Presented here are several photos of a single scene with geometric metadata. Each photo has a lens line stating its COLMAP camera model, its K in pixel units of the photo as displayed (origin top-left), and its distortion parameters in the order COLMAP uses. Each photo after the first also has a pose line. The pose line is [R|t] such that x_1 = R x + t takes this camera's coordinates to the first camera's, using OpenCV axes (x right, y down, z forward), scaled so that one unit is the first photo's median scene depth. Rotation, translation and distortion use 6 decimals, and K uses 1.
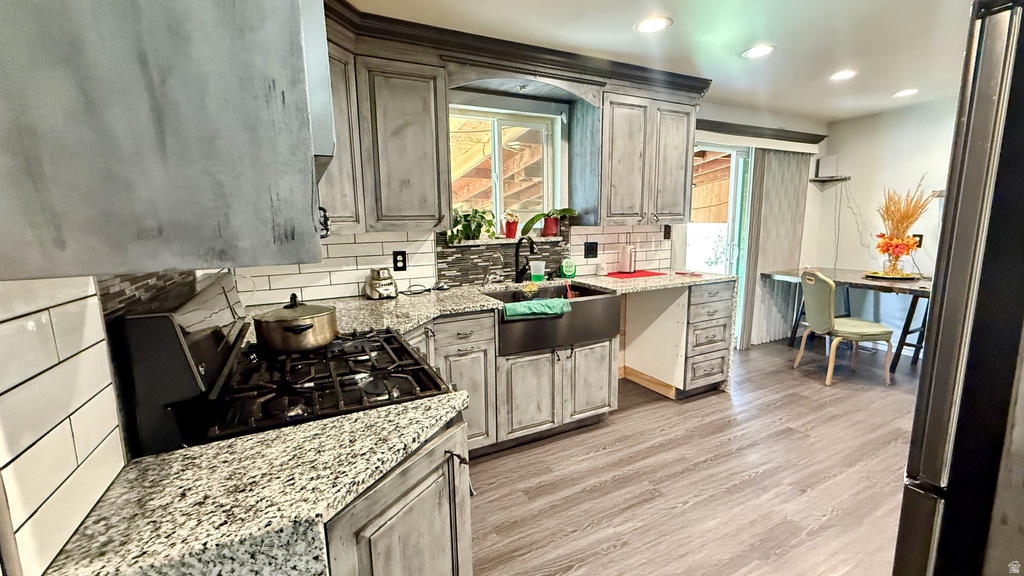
lens RADIAL K [[407.7, 0, 514.5], [0, 407.7, 285.4], [0, 0, 1]] dist [-0.006019, 0.000096]
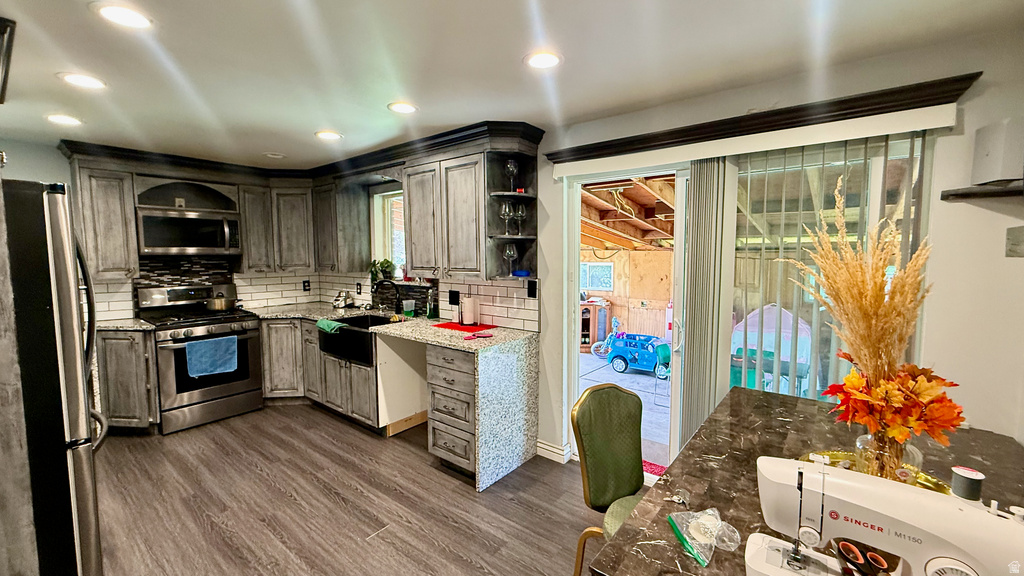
lens RADIAL K [[407.7, 0, 514.5], [0, 407.7, 285.4], [0, 0, 1]] dist [-0.006019, 0.000096]
pose [[0.430439, 0.087658, -0.898353, 1.375487], [-0.145130, 0.989045, 0.026969, -0.191505], [0.890876, 0.118769, 0.438445, 0.732986]]
